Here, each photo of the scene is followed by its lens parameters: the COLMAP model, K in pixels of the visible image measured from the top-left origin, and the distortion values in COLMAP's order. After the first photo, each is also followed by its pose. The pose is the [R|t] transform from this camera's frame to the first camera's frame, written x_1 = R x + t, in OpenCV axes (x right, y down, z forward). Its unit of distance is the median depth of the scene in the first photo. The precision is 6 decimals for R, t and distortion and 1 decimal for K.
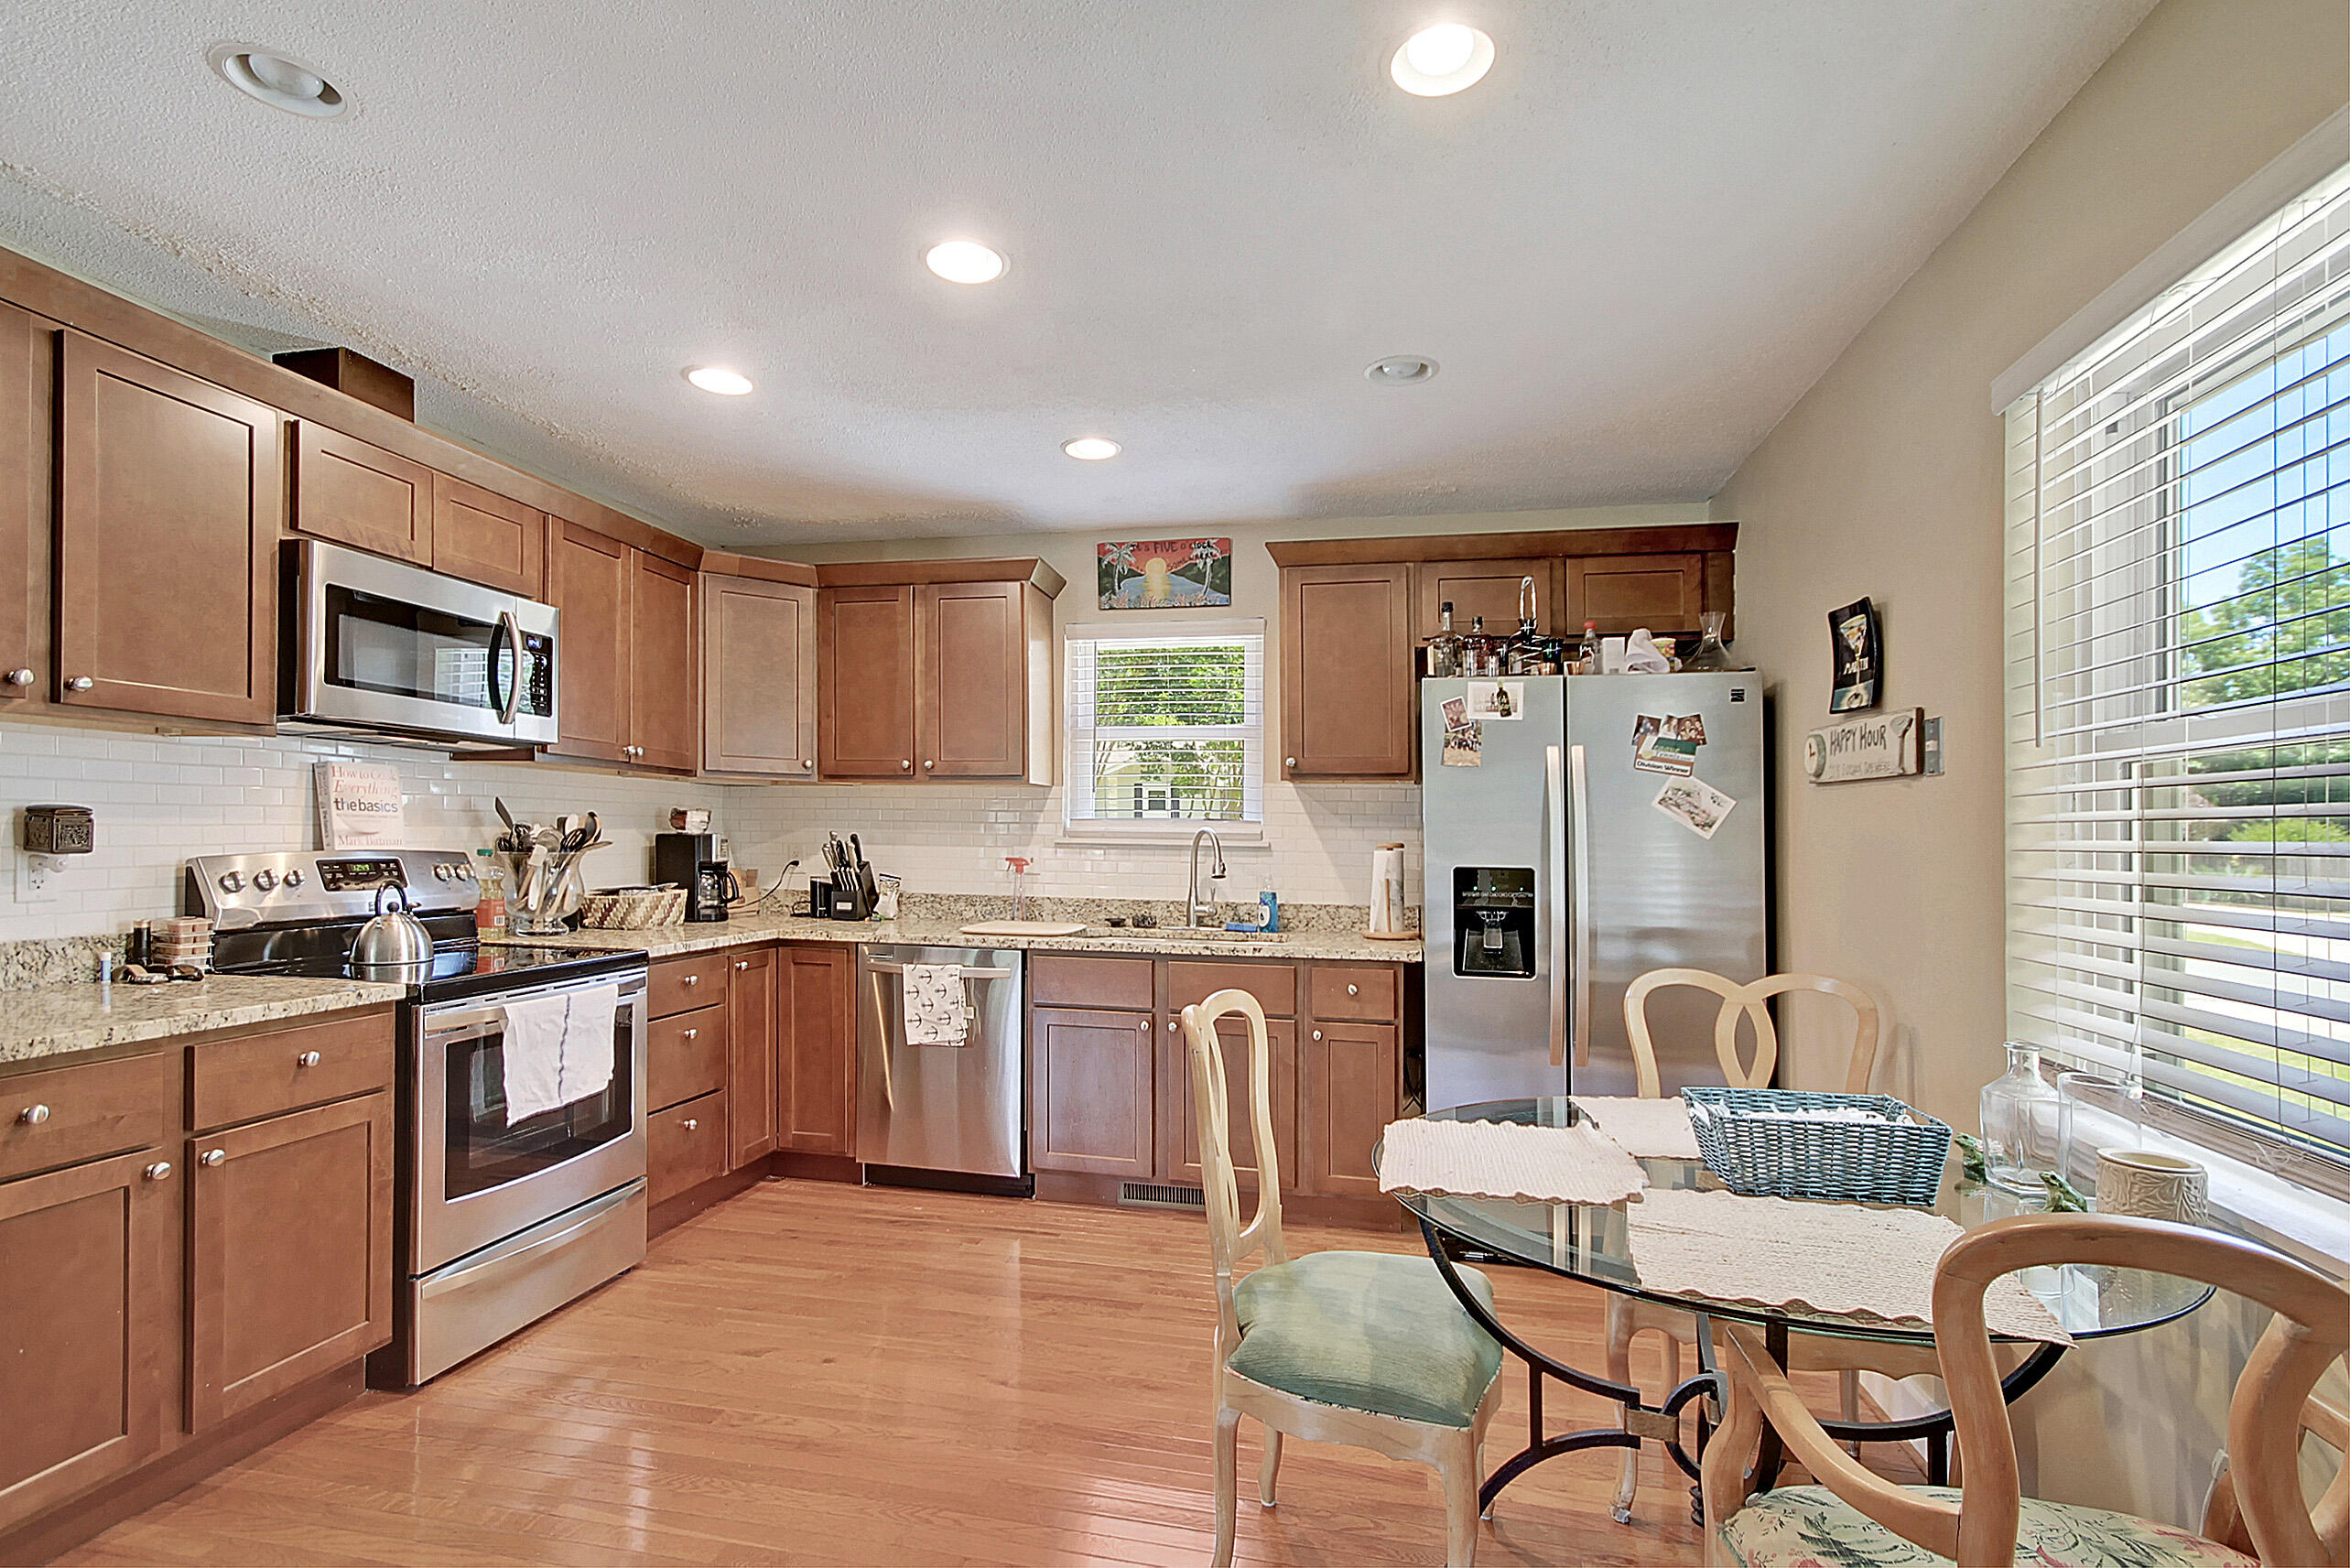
lens RADIAL K [[1126.4, 0, 1162.1], [0, 1126.4, 847.2], [0, 0, 1]] dist [0.003203, 0.001299]
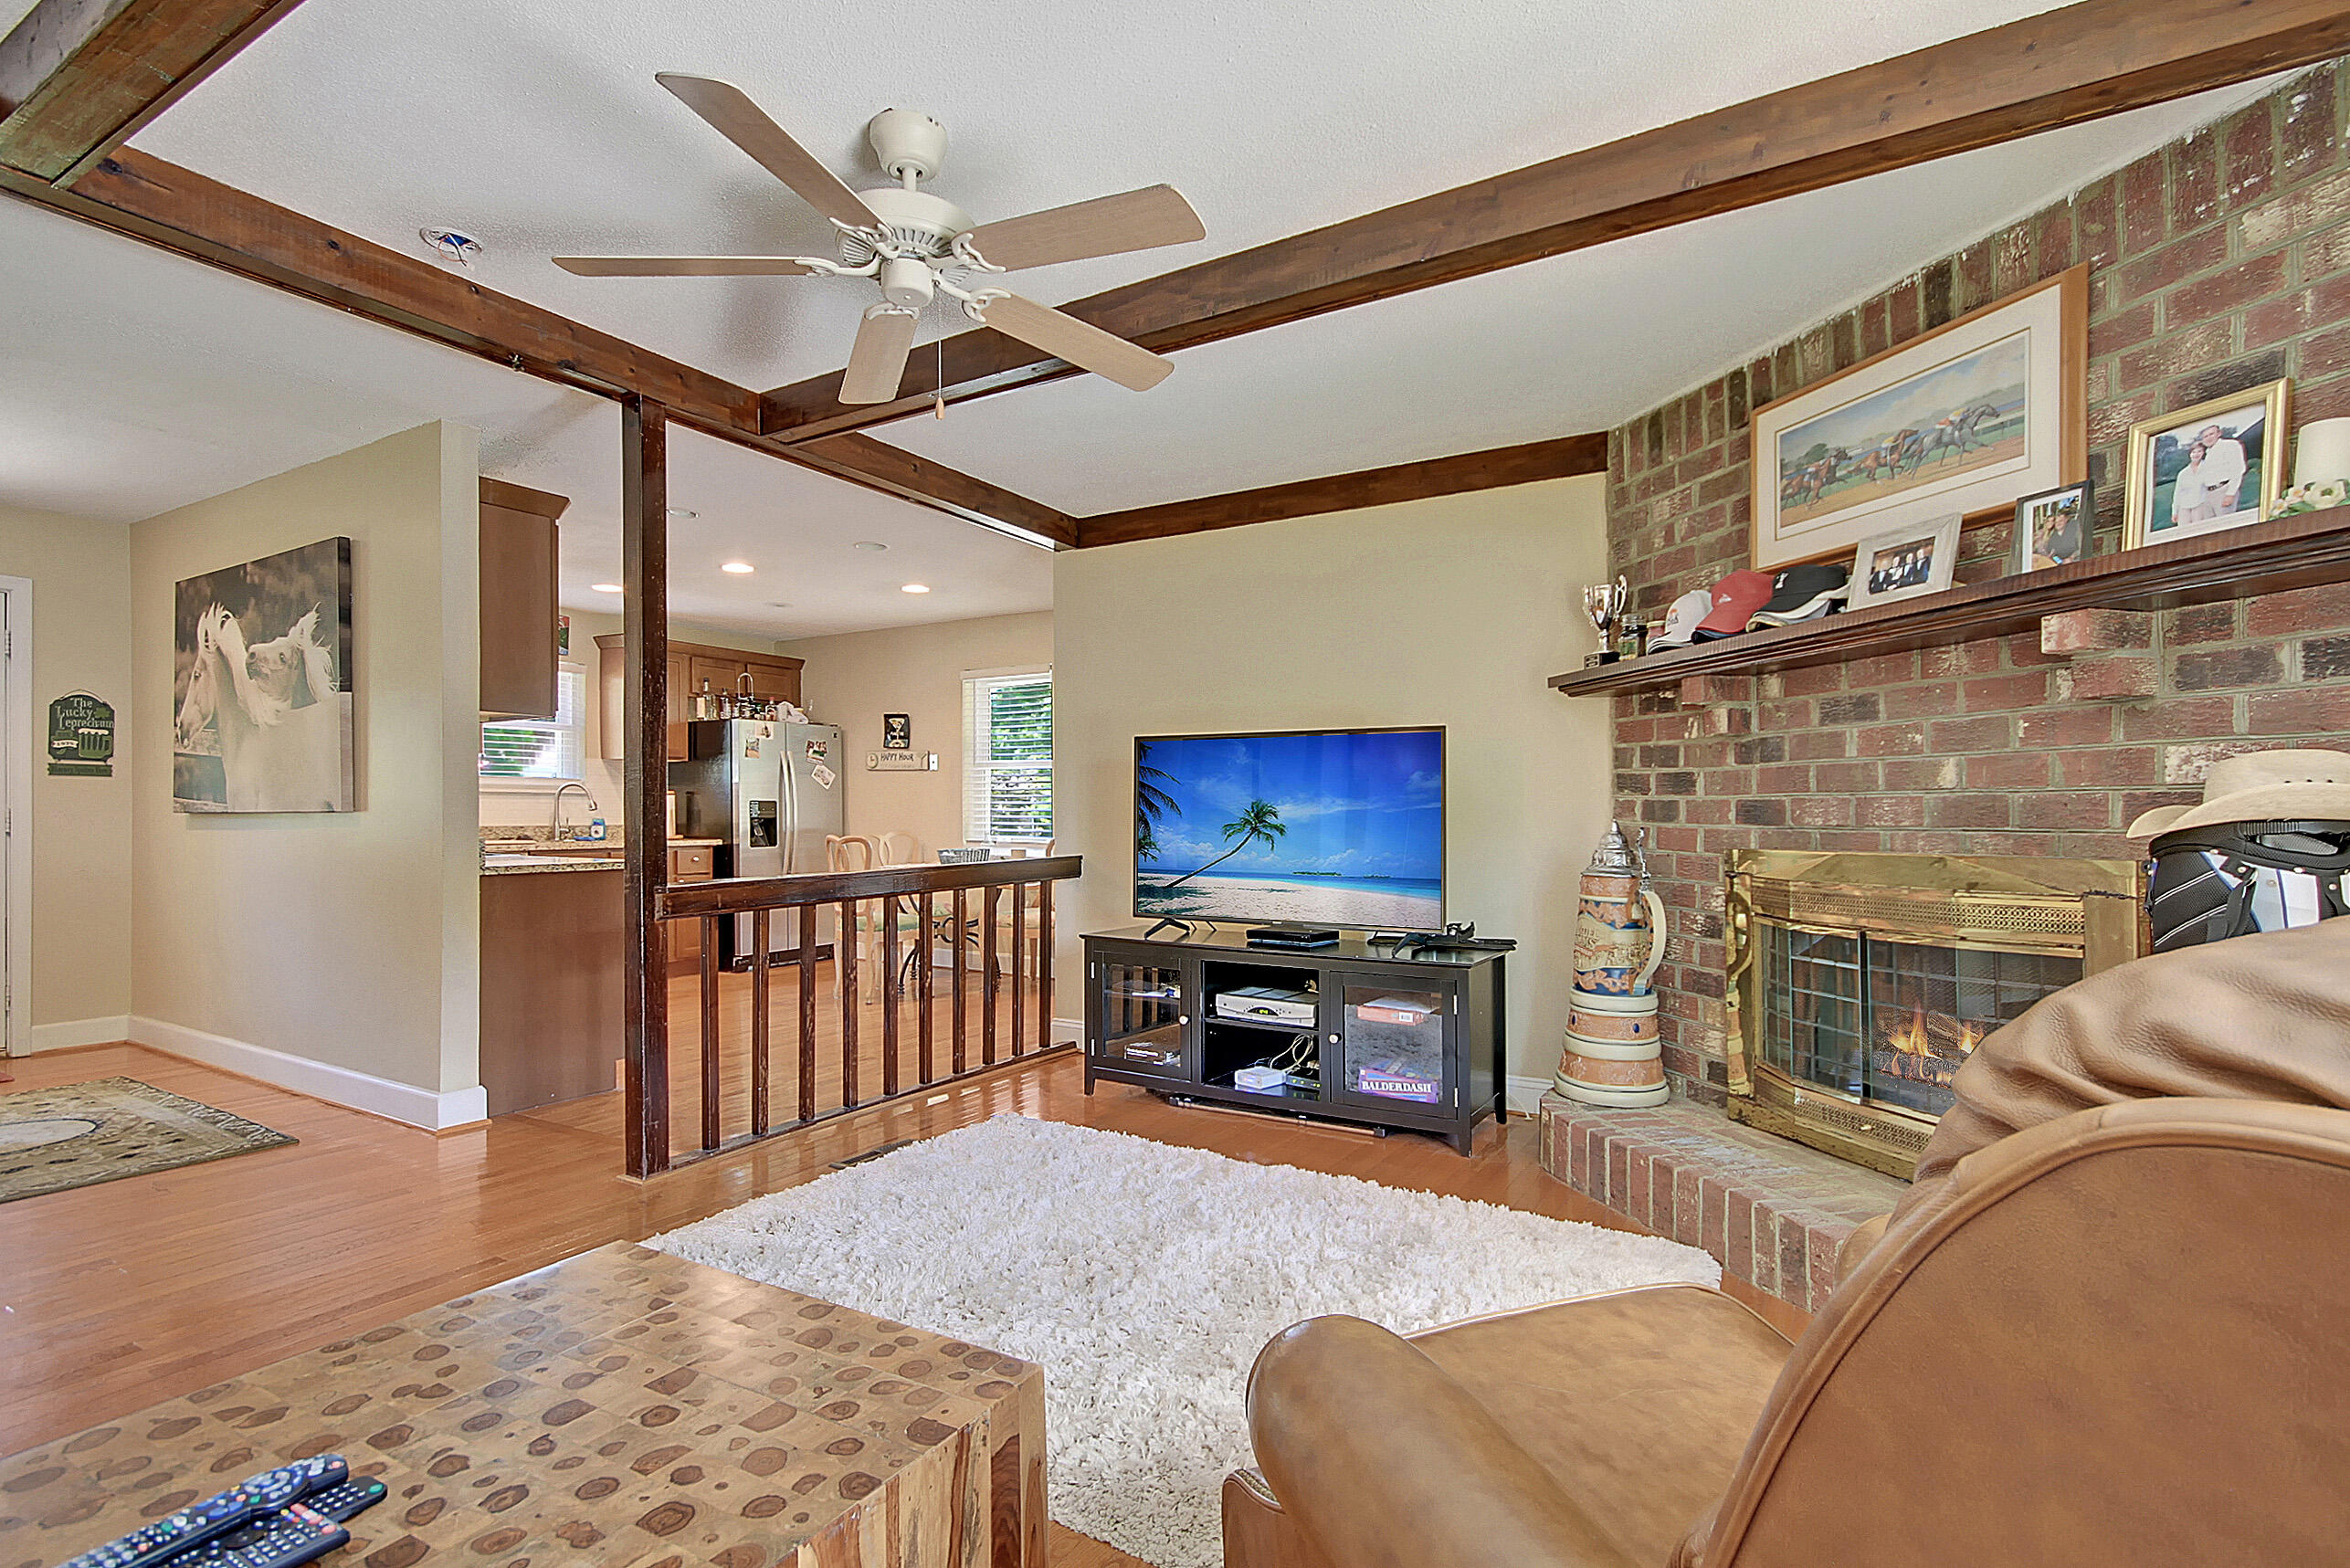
lens RADIAL K [[1116.4, 0, 1169.3], [0, 1116.4, 806.1], [0, 0, 1]] dist [0.007247, 0.000598]
pose [[0.328824, -0.010896, 0.944328, -1.575650], [0.009931, 0.999918, 0.008079, 0.017330], [-0.944339, 0.006721, 0.328905, -0.557283]]
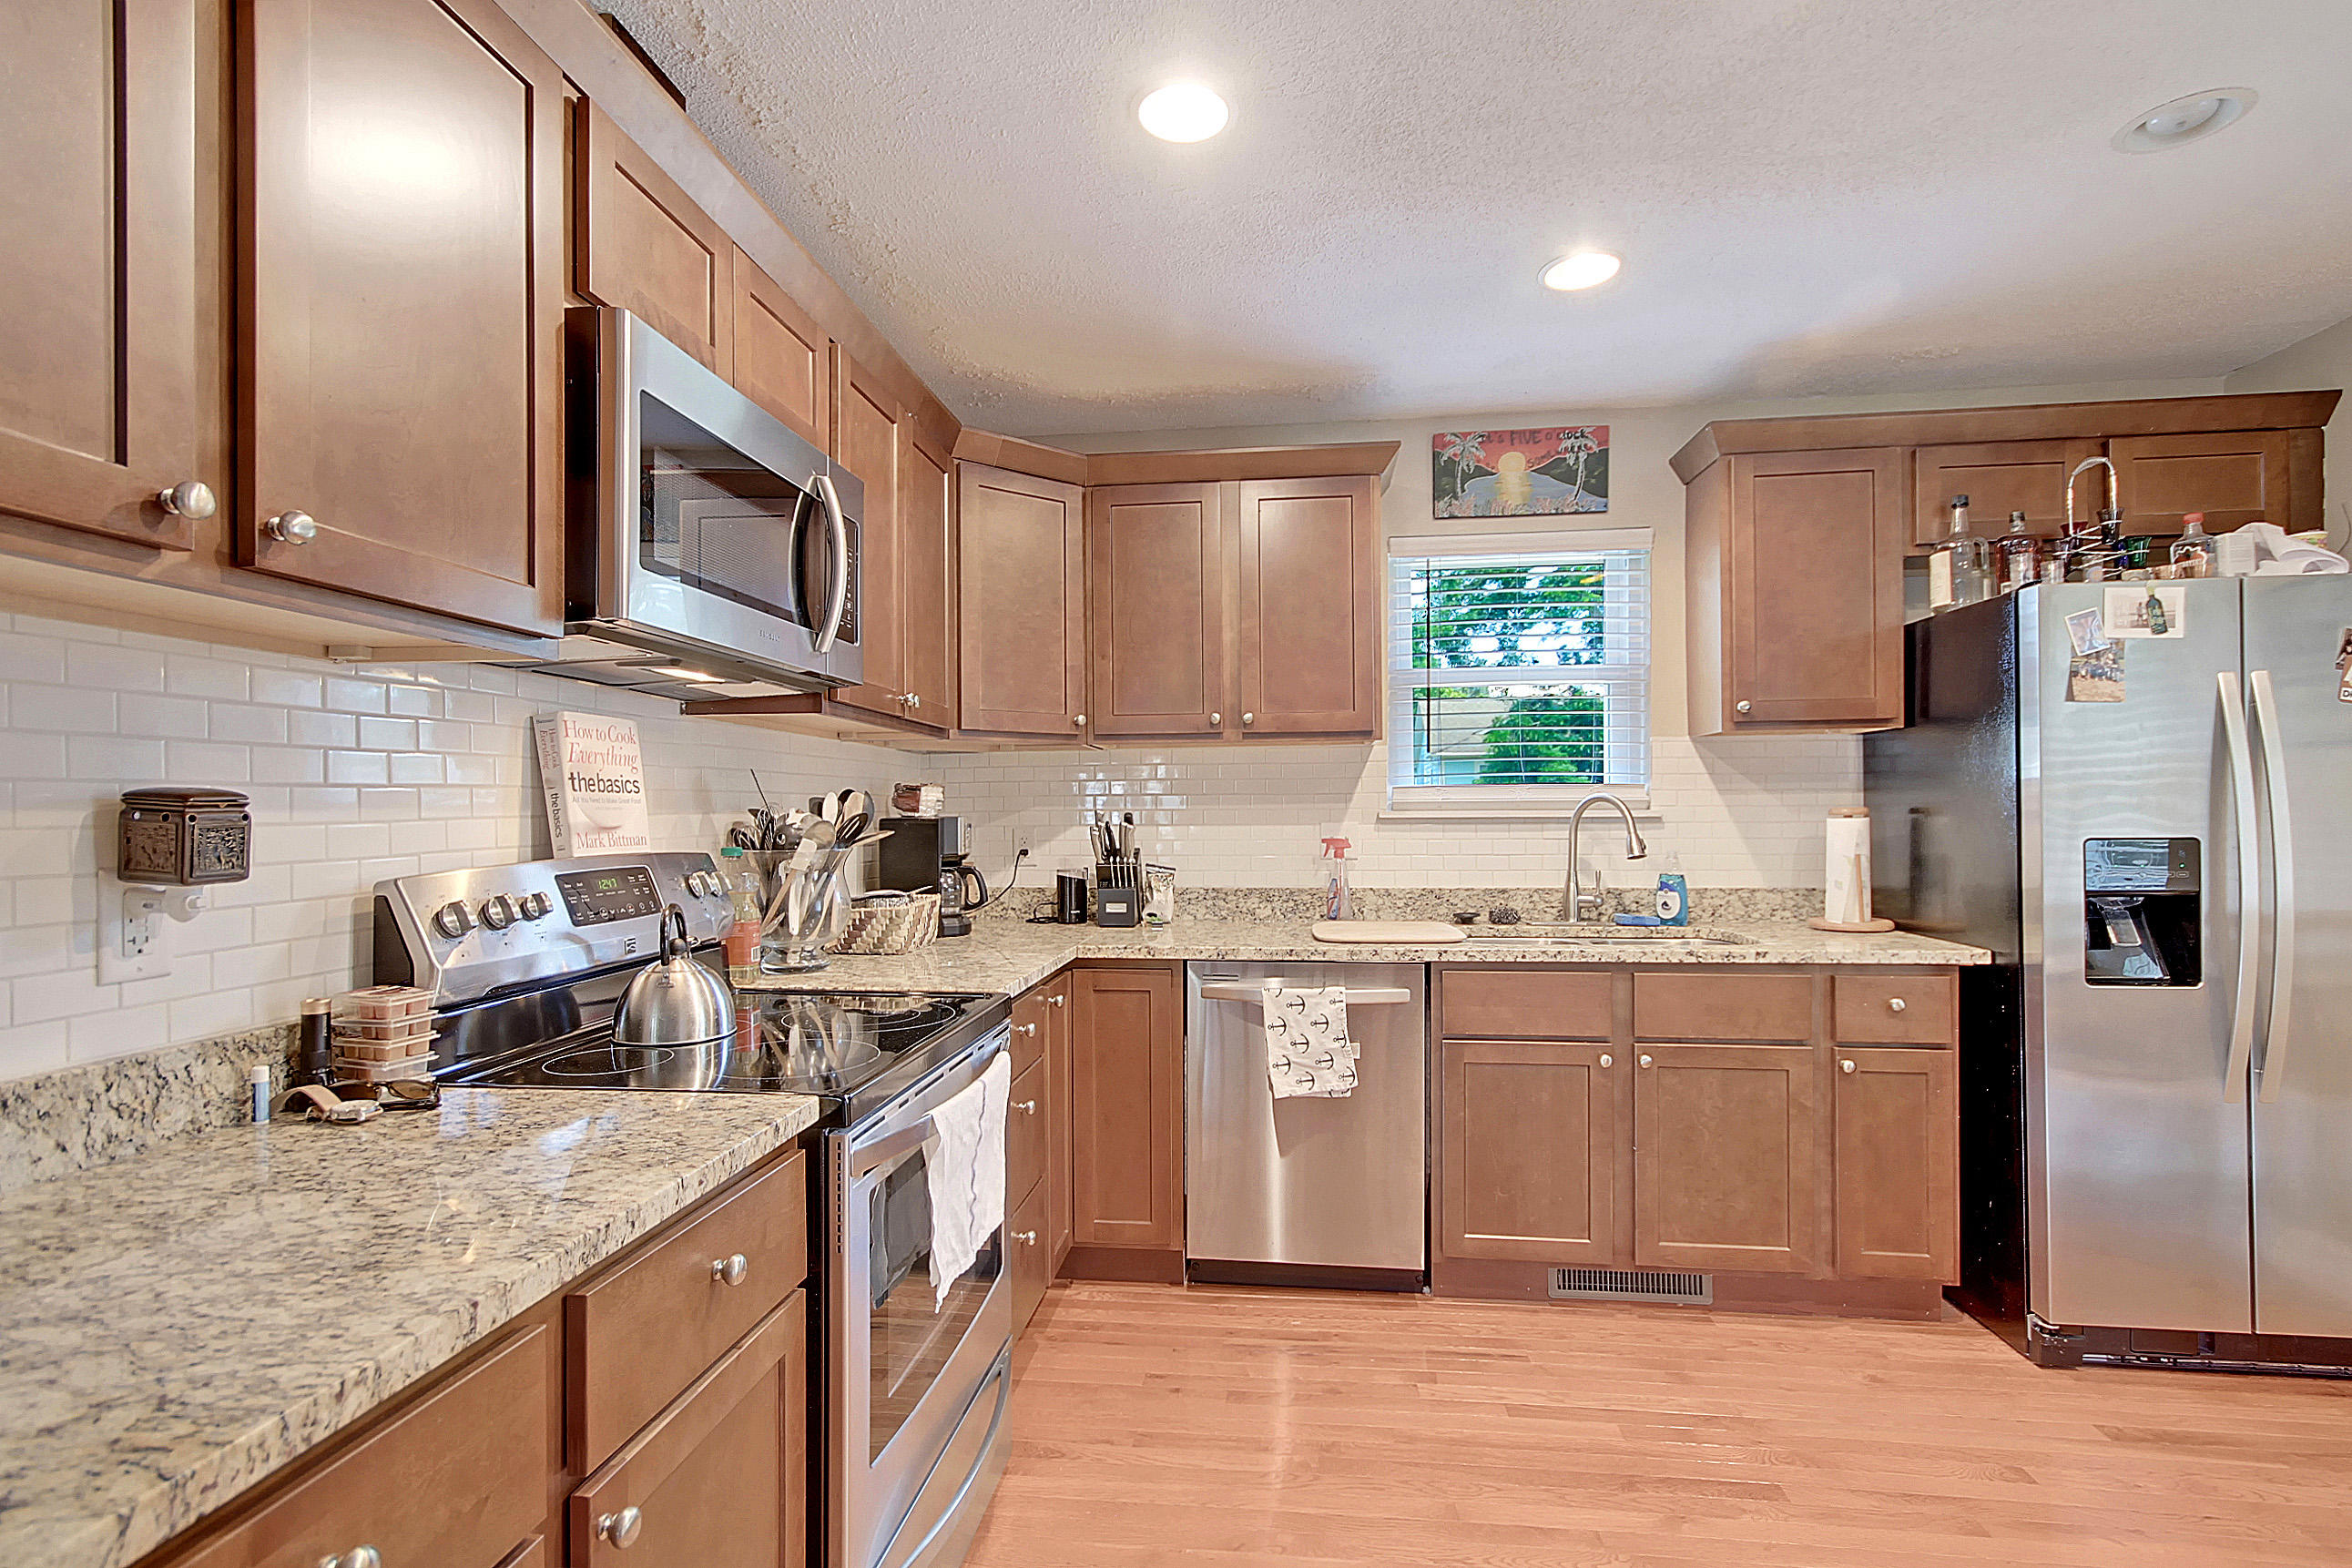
lens RADIAL K [[1117.4, 0, 1170.3], [0, 1117.4, 806.1], [0, 0, 1]] dist [0.007247, 0.000598]
pose [[0.995538, -0.022104, 0.091733, -0.392961], [0.023213, 0.999670, -0.011036, -0.009065], [-0.091459, 0.013116, 0.995722, 0.308621]]
